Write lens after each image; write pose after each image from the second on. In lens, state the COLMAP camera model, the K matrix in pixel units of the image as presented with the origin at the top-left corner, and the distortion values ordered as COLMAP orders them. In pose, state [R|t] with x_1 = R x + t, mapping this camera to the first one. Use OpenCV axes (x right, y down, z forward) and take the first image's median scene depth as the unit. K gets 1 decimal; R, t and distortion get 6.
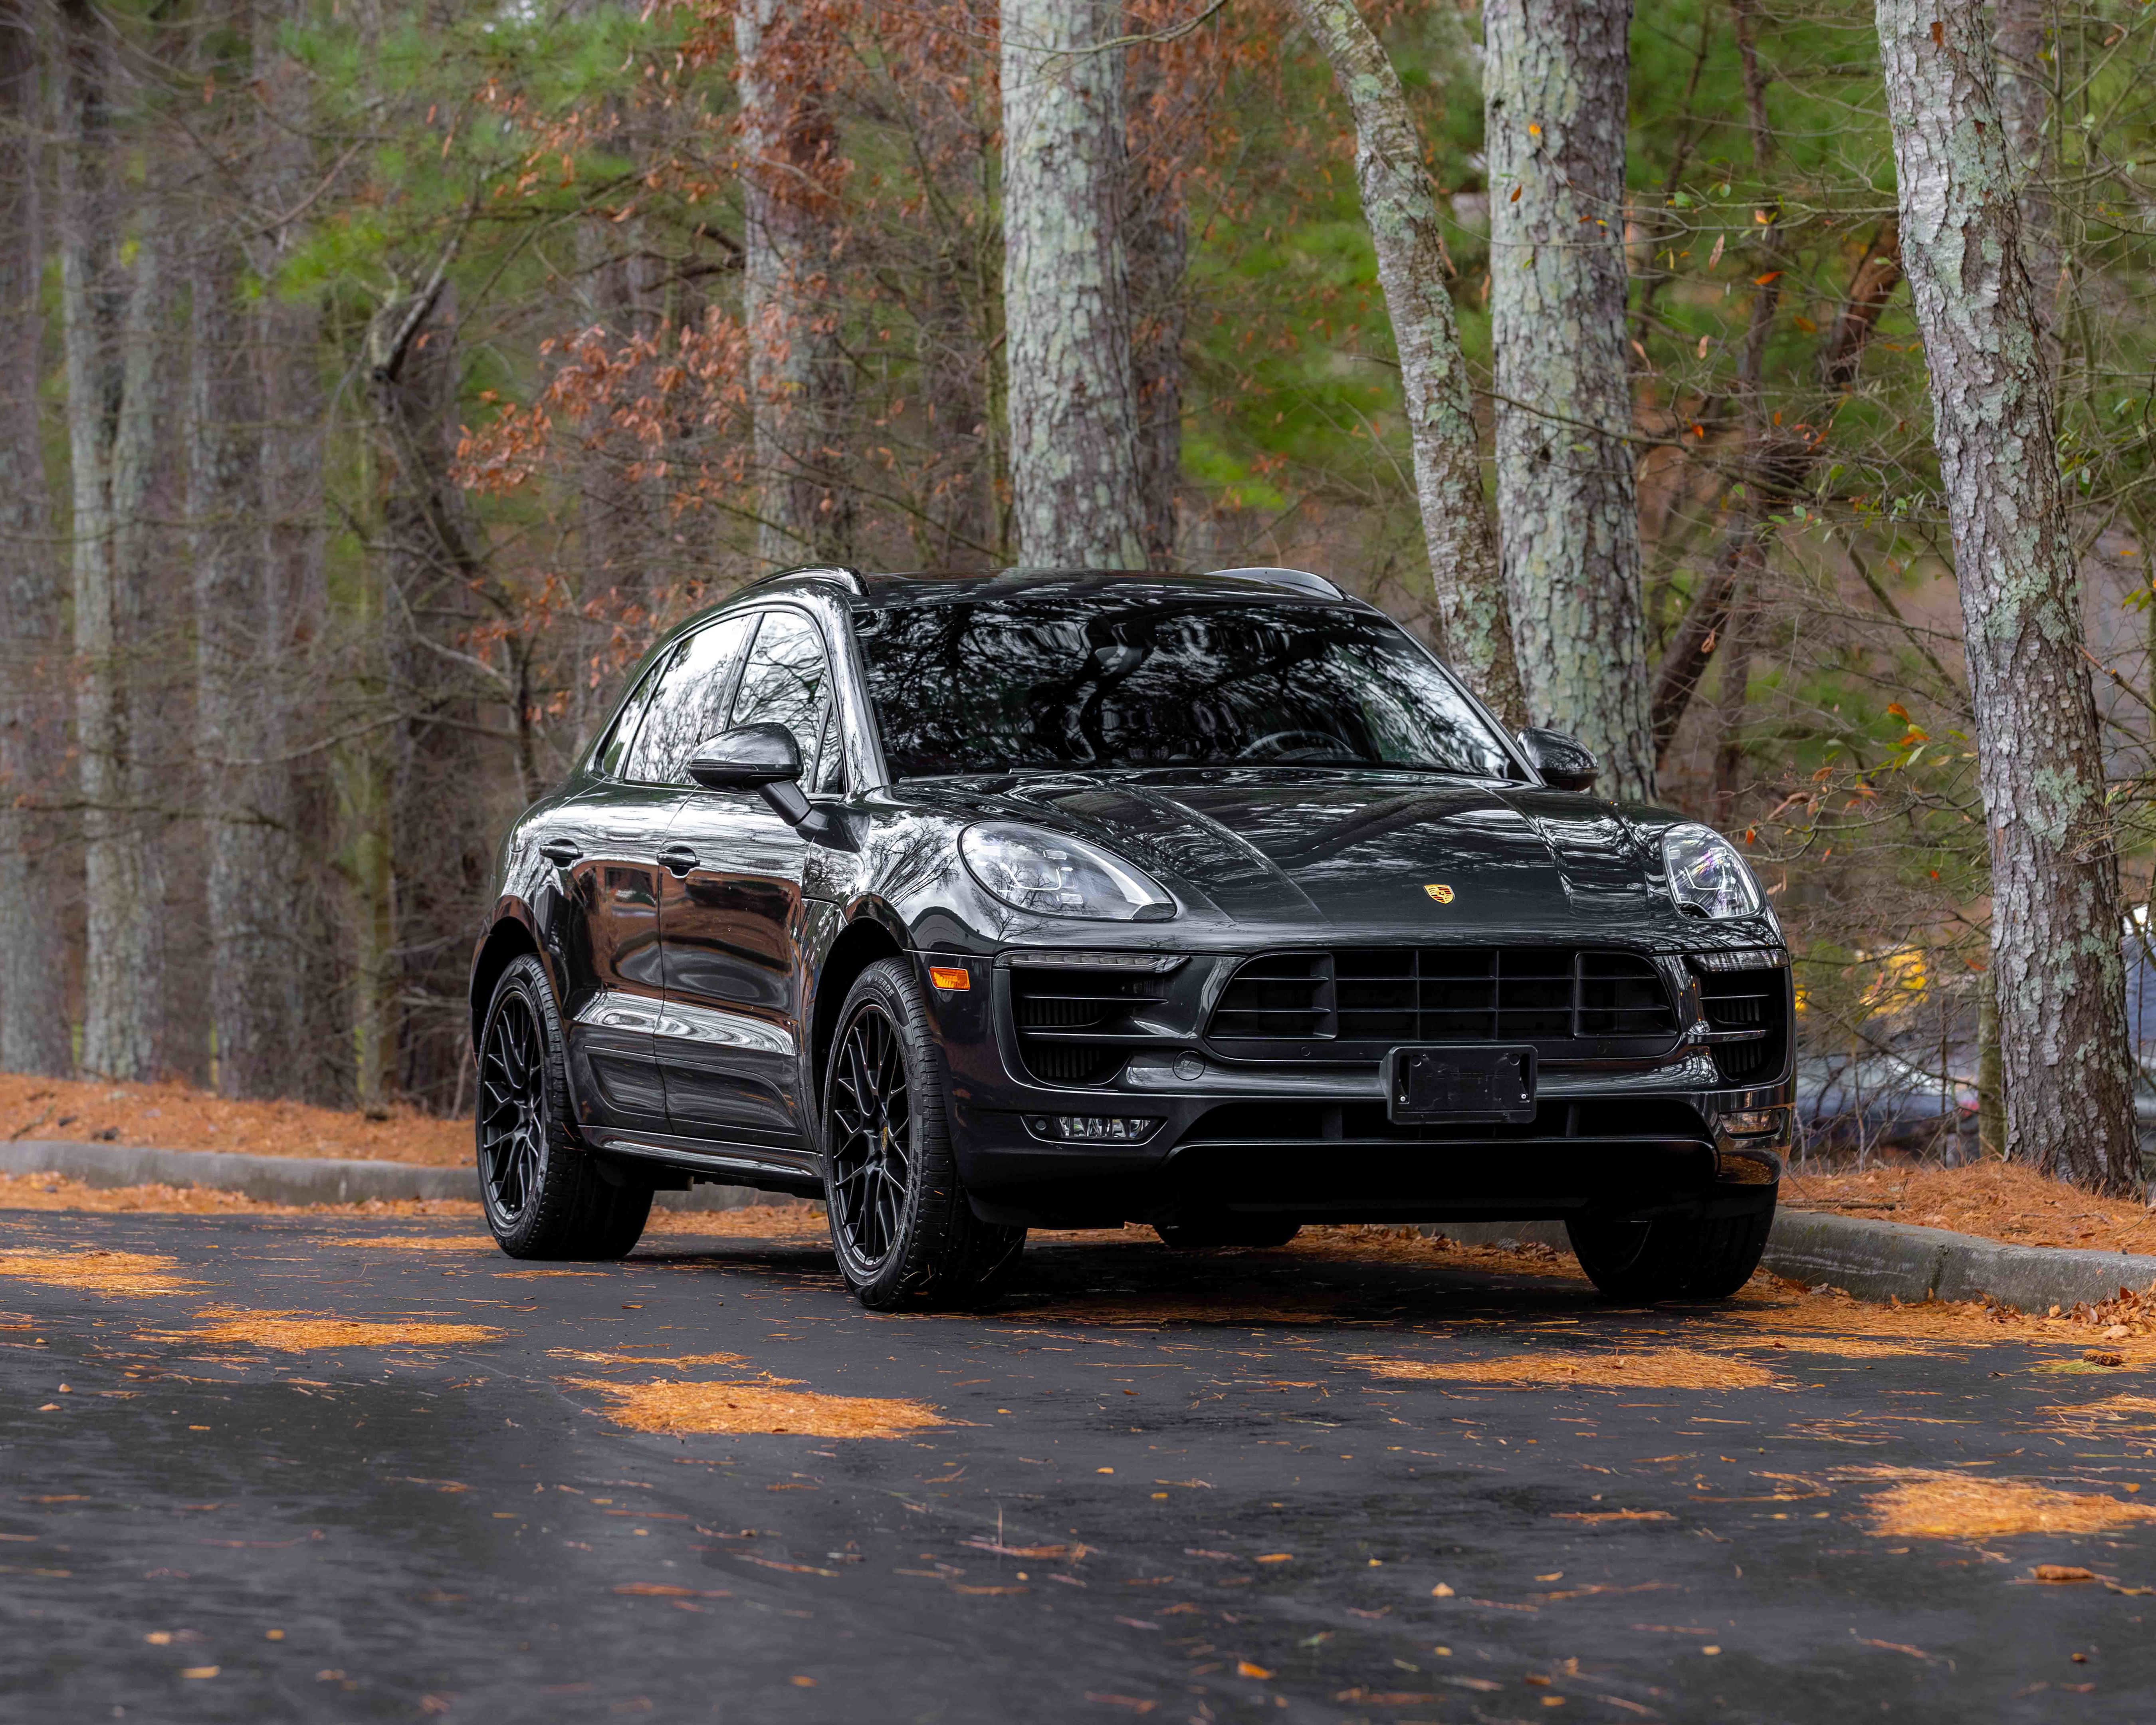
lens RADIAL K [[9723.2, 0, 1157.2], [0, 9723.2, 796.3], [0, 0, 1]] dist [-0.041367, 2.543819]
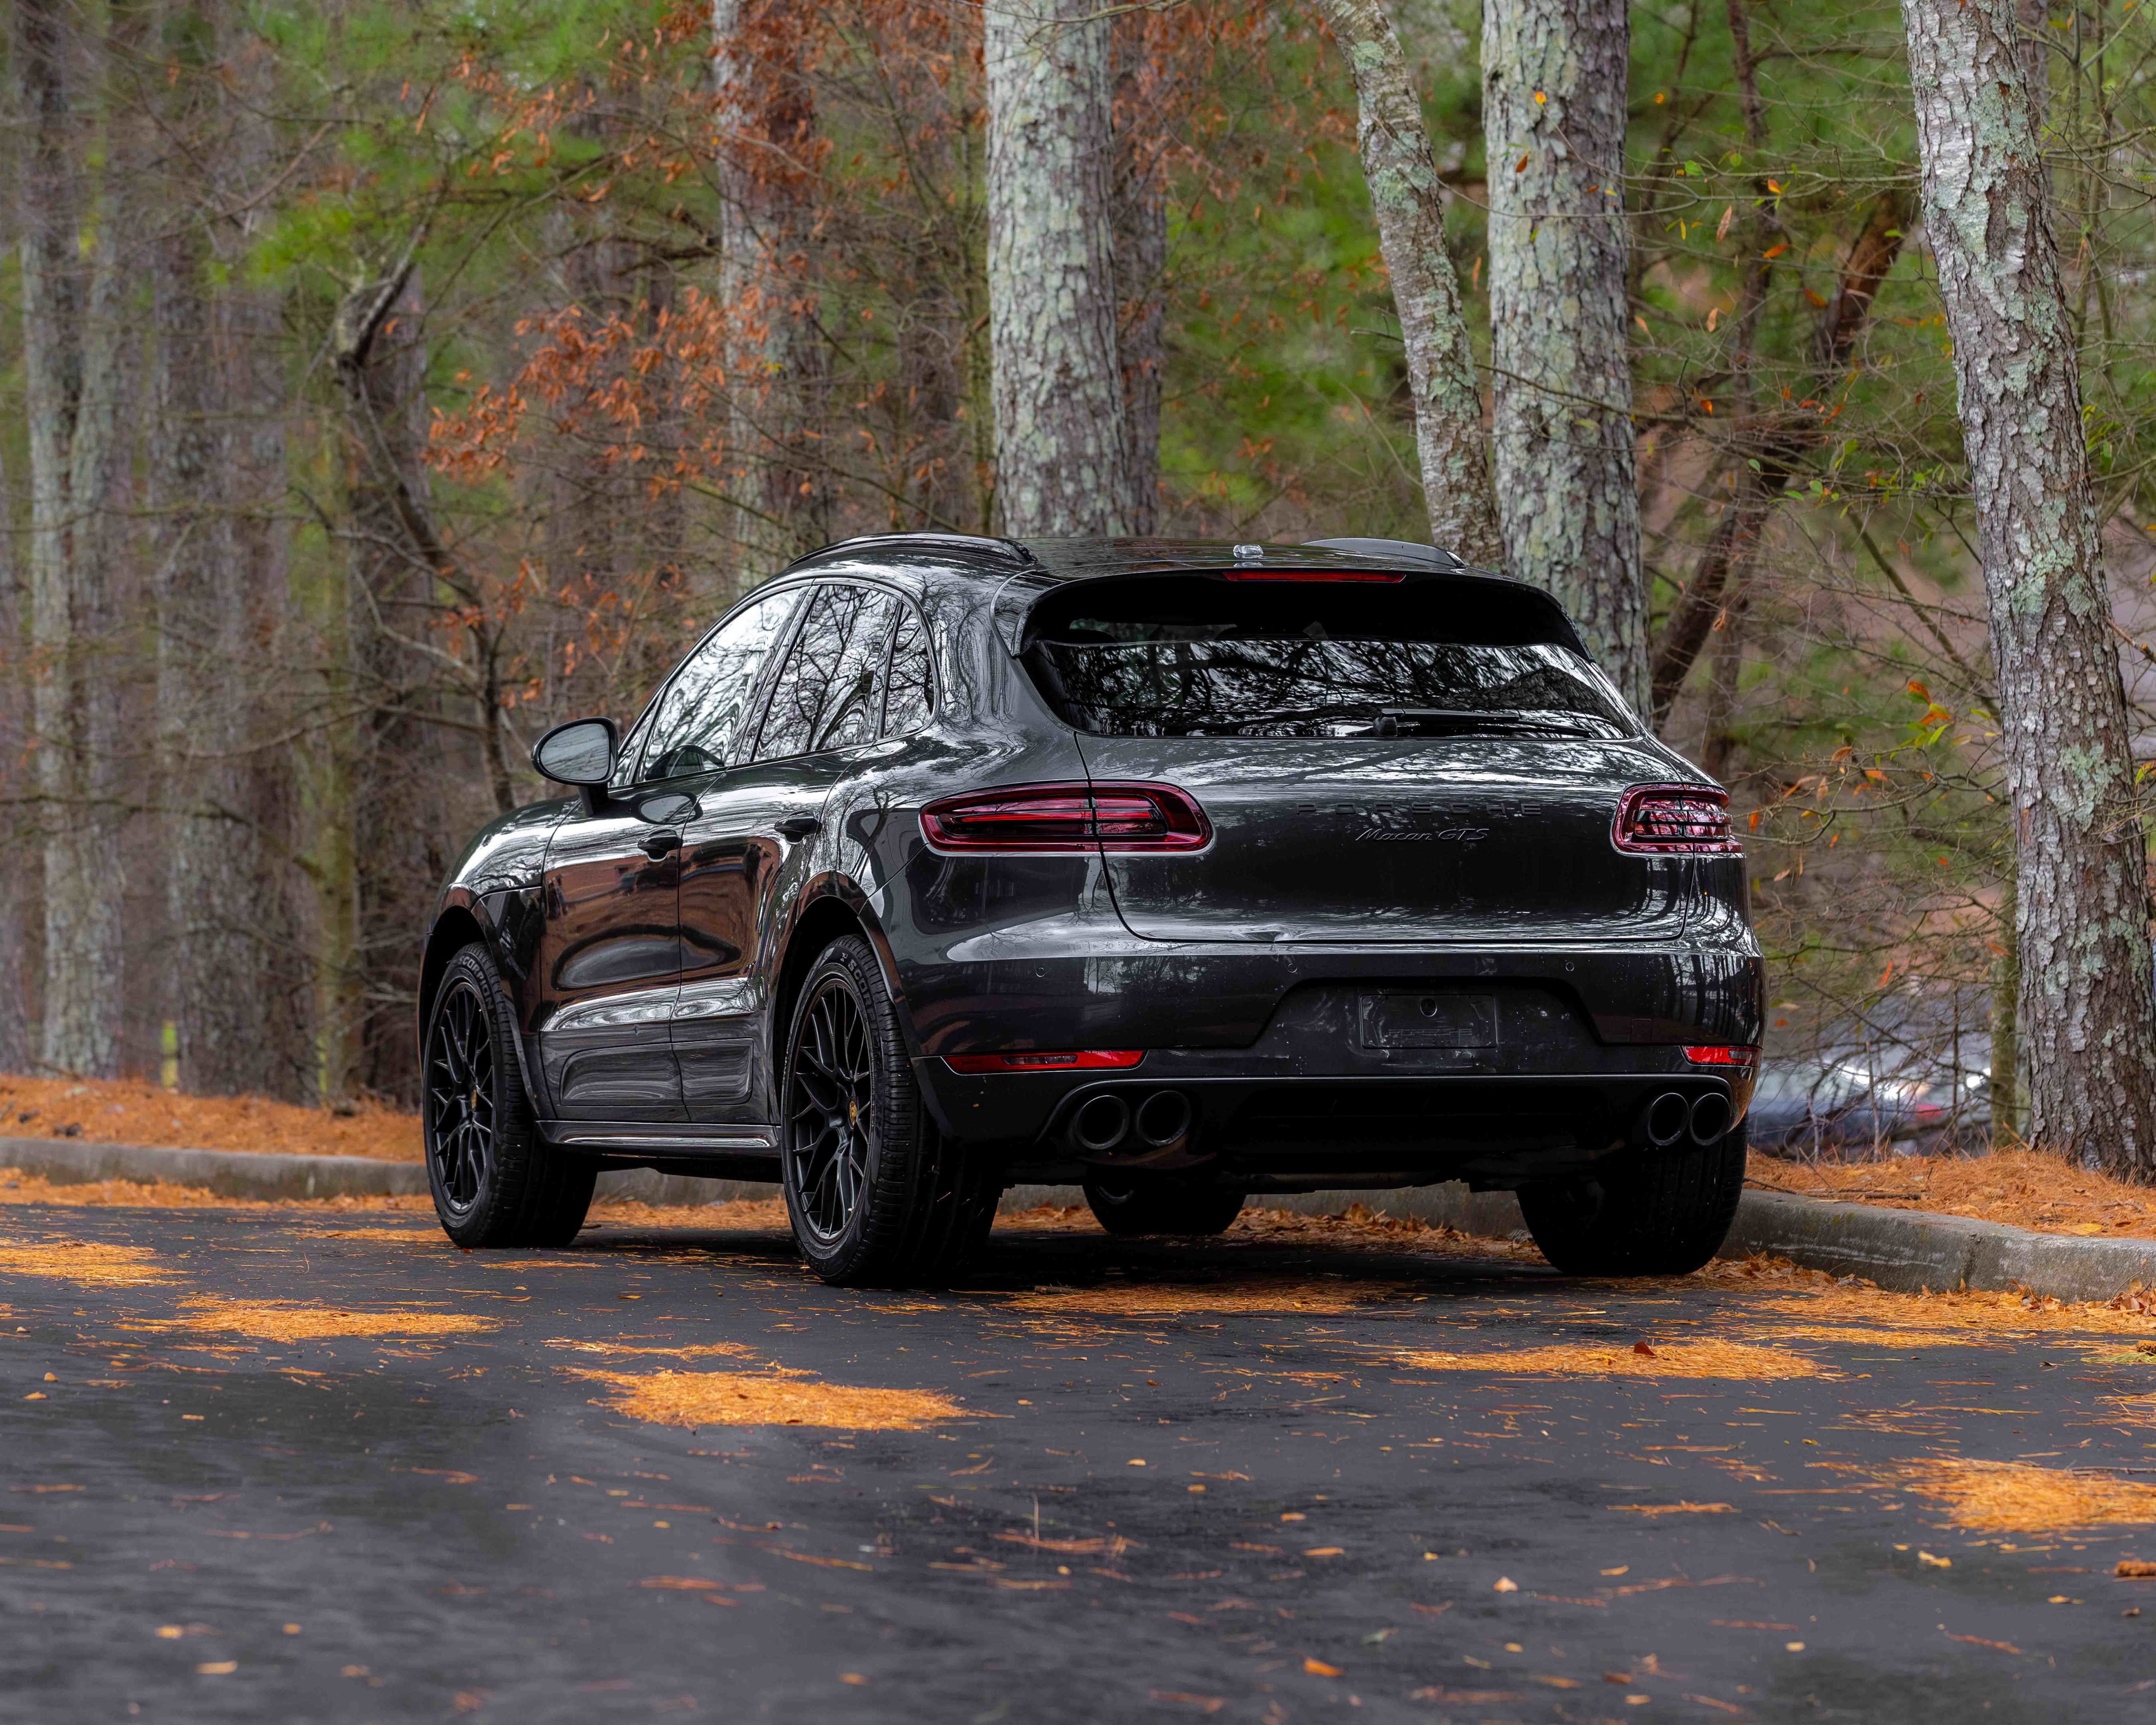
lens RADIAL K [[9644.9, 0, 1200.4], [0, 9644.9, 699.2], [0, 0, 1]] dist [0.271793, -12.172719]
pose [[0.999936, 0.000425, 0.011291, -0.006985], [-0.000294, 0.999933, -0.011552, 0.003557], [-0.011295, 0.011548, 0.999870, 0.032038]]
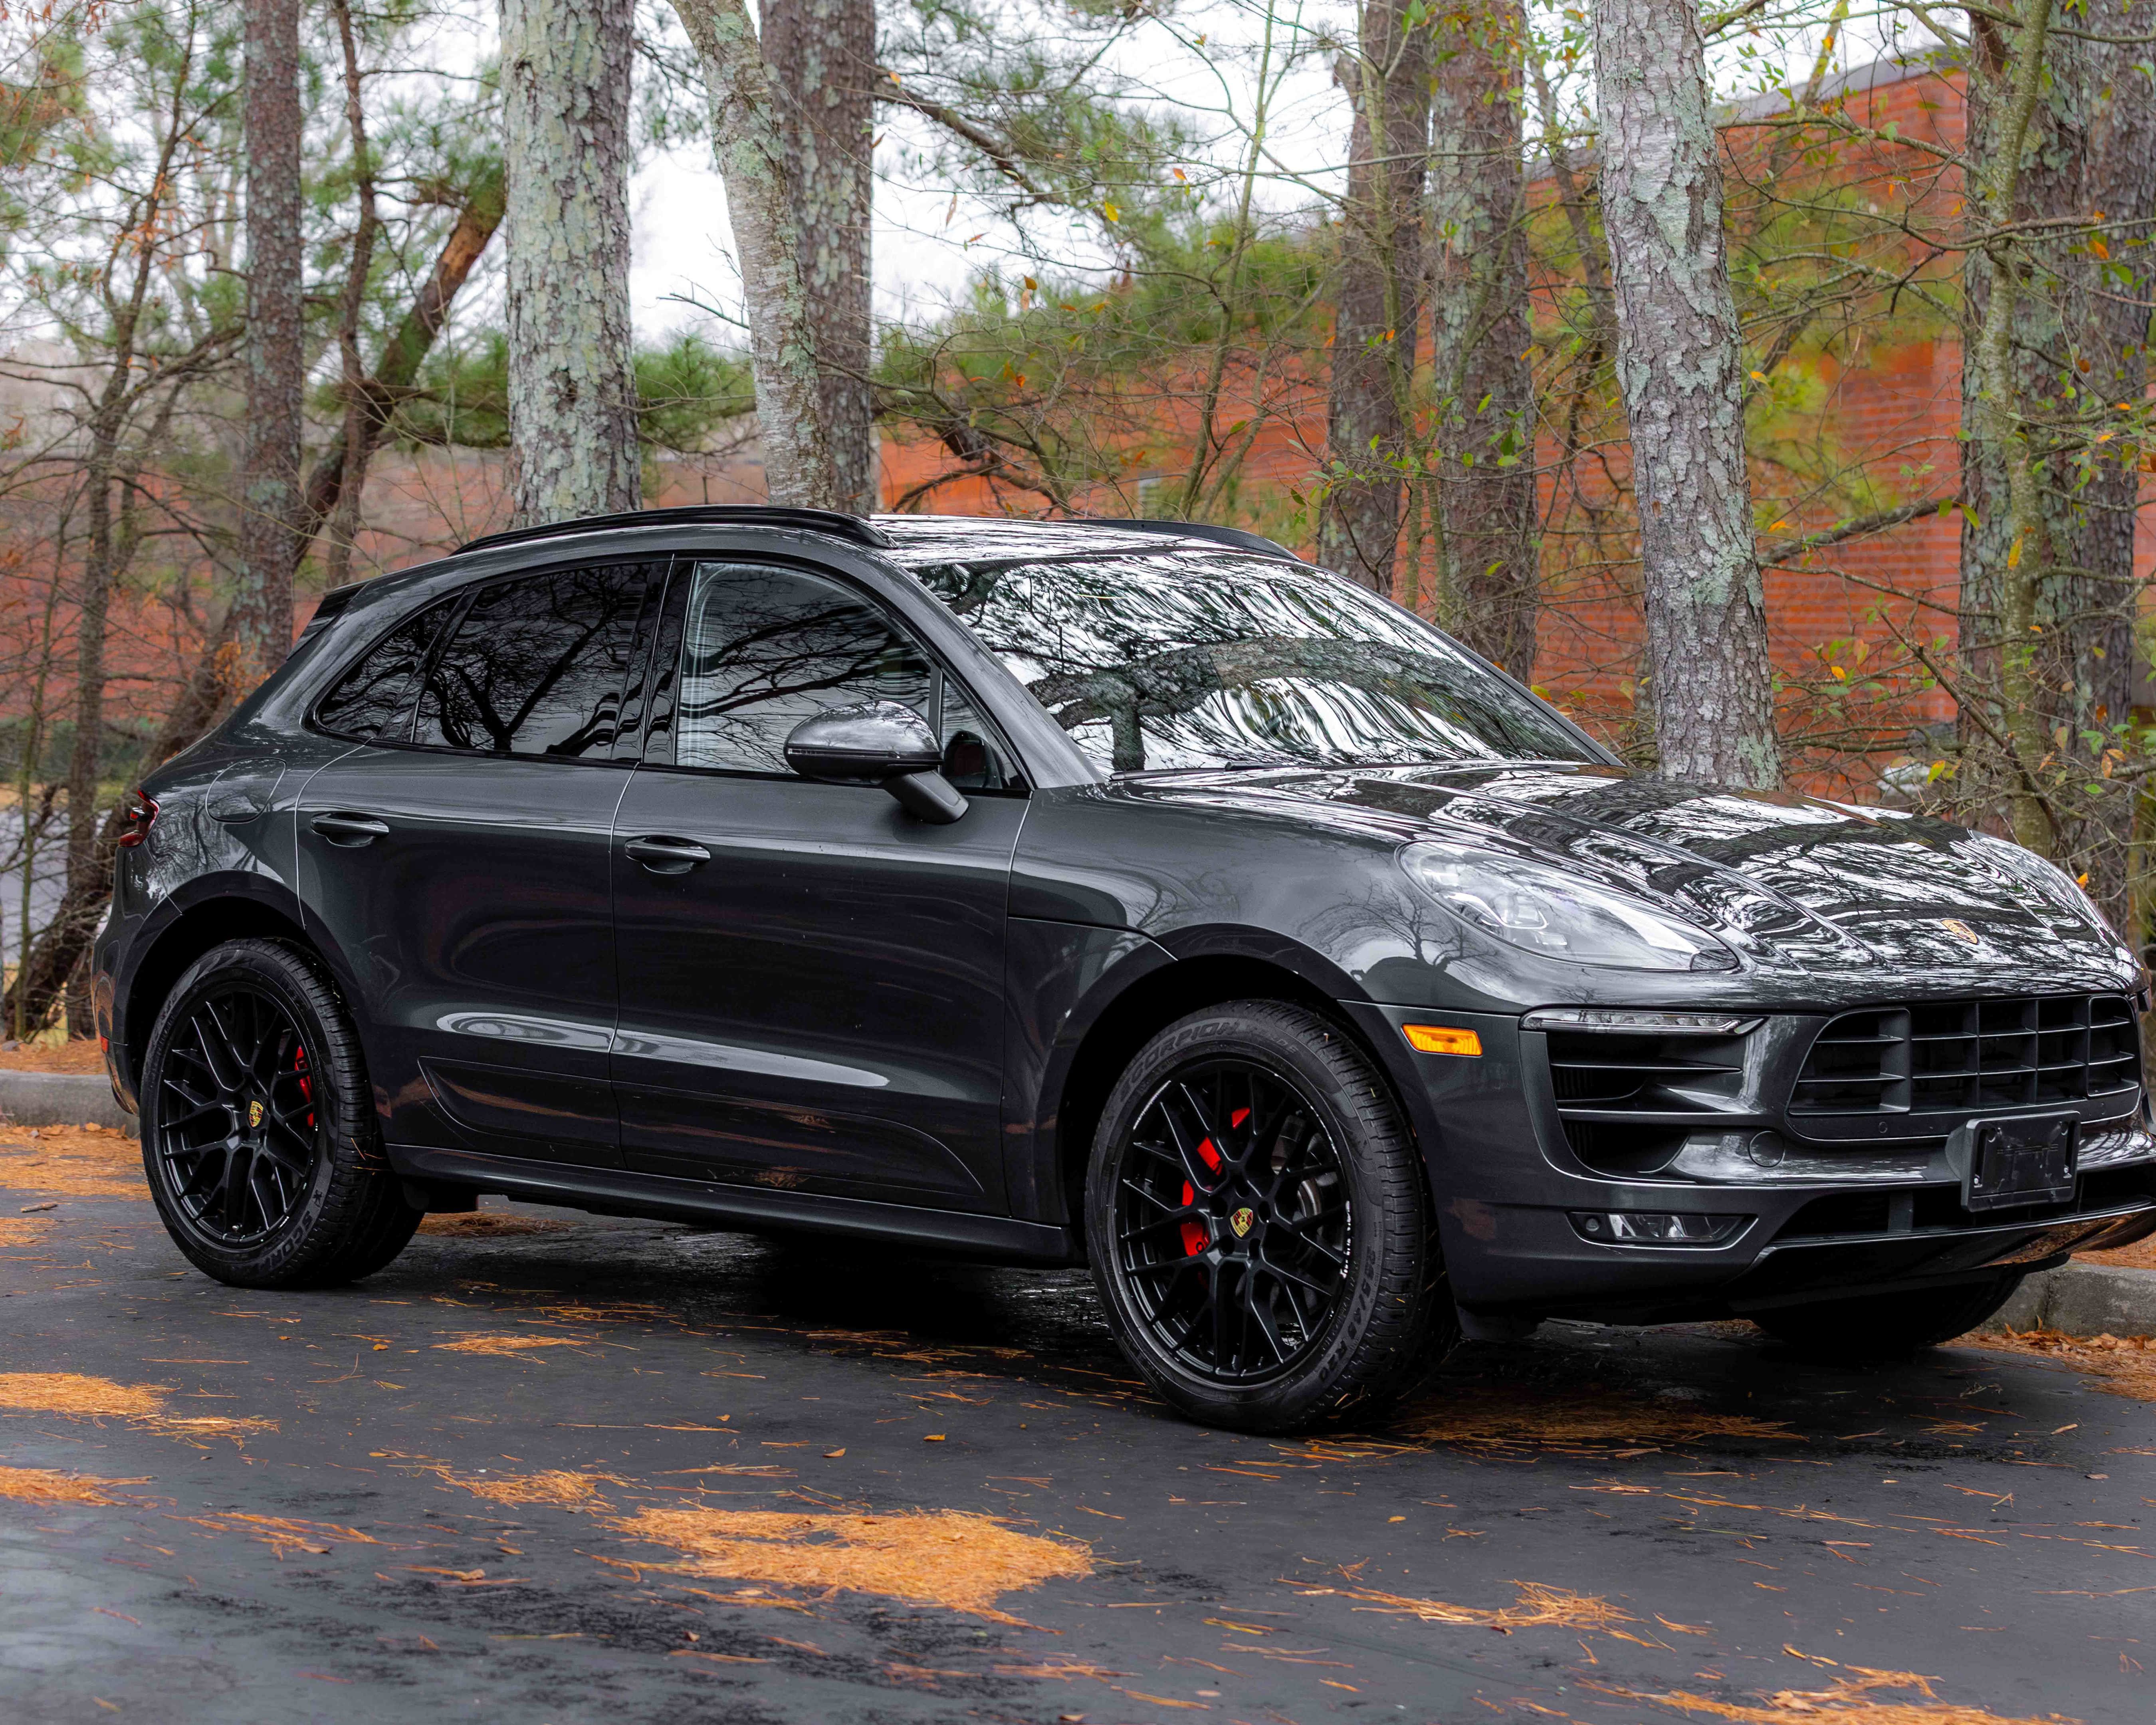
lens RADIAL K [[5260.4, 0, 1079.1], [0, 5260.4, 863.4], [0, 0, 1]] dist [0.047069, 0.696001]
pose [[0.885821, -0.008894, 0.463942, -0.220521], [-0.015084, 0.998736, 0.047946, -0.014581], [-0.463782, -0.049469, 0.884567, 0.549628]]
